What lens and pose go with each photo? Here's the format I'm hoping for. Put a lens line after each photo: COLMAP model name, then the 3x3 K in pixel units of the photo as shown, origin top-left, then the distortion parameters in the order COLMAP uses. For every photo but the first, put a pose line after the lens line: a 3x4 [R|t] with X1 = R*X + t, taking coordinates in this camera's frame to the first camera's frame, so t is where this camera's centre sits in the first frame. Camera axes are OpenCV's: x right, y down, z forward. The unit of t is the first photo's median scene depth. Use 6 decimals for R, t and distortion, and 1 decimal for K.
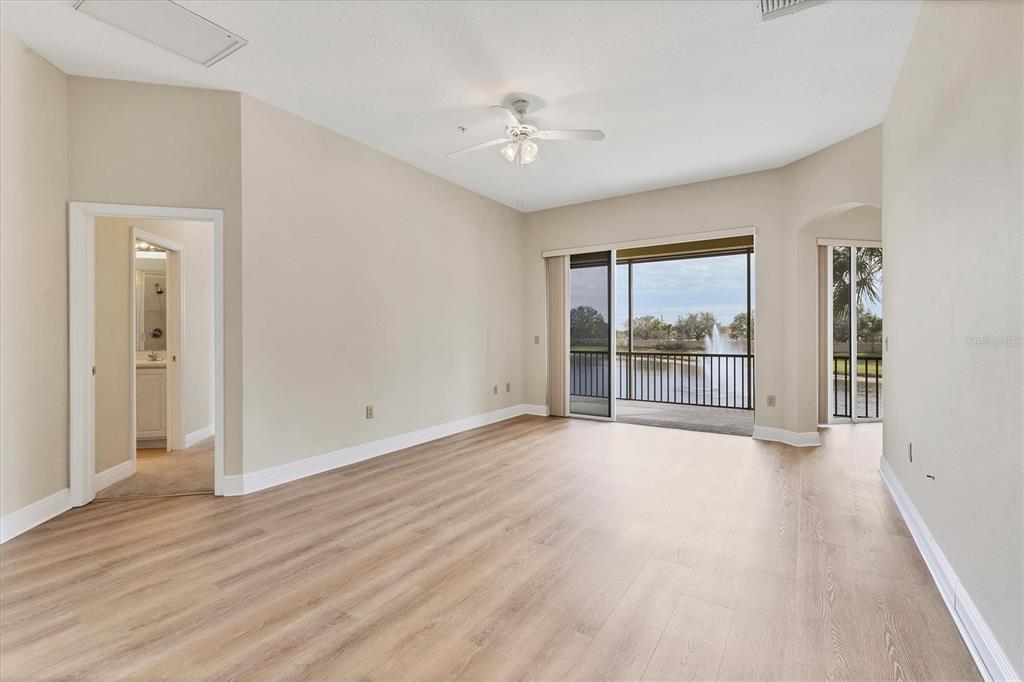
lens RADIAL K [[448.4, 0, 514.1], [0, 448.4, 334.3], [0, 0, 1]] dist [0.000872, 0.006554]
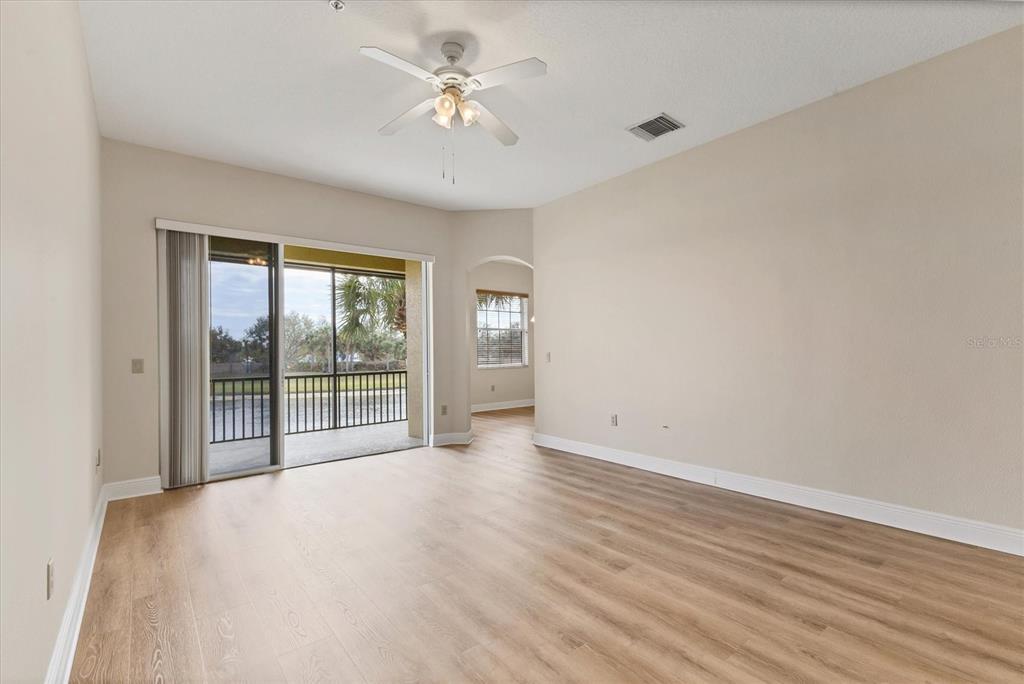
lens RADIAL K [[452.4, 0, 516.1], [0, 452.4, 346.3], [0, 0, 1]] dist [0.007621, 0.000376]
pose [[0.309598, 0.005902, 0.950849, -0.358623], [0.013902, 0.999846, -0.010733, 0.000507], [-0.950766, 0.016542, 0.309469, 0.352853]]
